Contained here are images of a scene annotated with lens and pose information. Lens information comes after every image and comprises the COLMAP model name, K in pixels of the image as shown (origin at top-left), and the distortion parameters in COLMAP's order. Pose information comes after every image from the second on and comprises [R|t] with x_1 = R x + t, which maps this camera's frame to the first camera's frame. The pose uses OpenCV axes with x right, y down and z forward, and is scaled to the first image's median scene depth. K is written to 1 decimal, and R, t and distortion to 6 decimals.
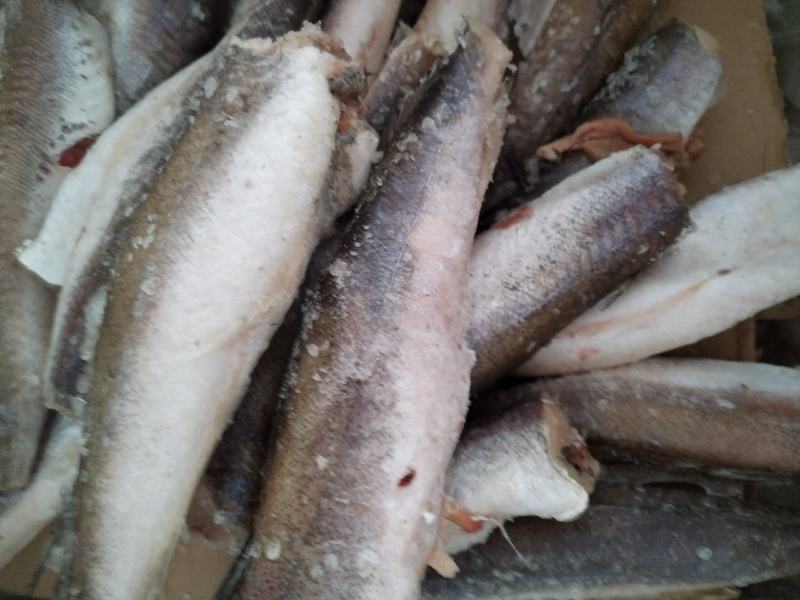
lens RADIAL K [[603.9, 0, 400.0], [0, 603.9, 300.0], [0, 0, 1]] dist [0.000117, -0.004378]
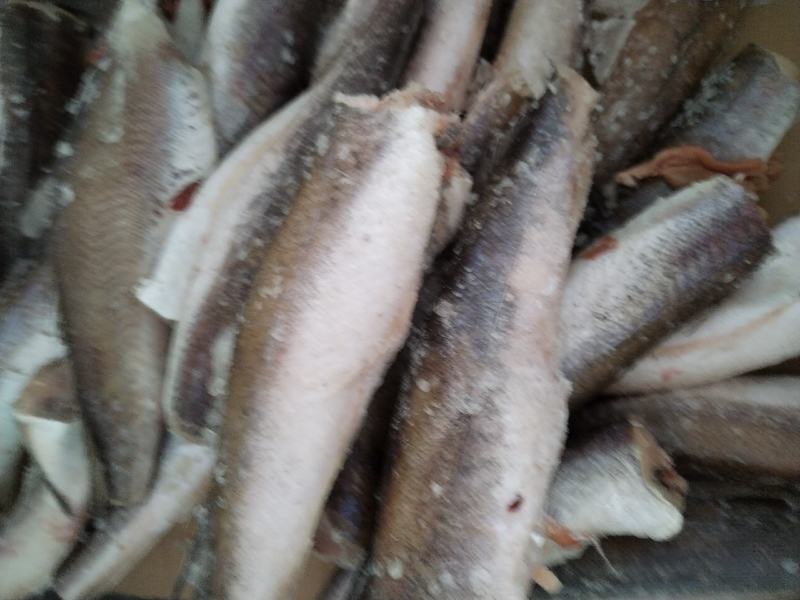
lens RADIAL K [[603.9, 0, 400.0], [0, 603.9, 300.0], [0, 0, 1]] dist [0.000117, -0.004378]
pose [[0.998155, -0.021378, -0.056825, -0.103616], [0.022670, 0.999497, 0.022184, -0.081746], [0.056323, -0.023431, 0.998138, -0.069840]]
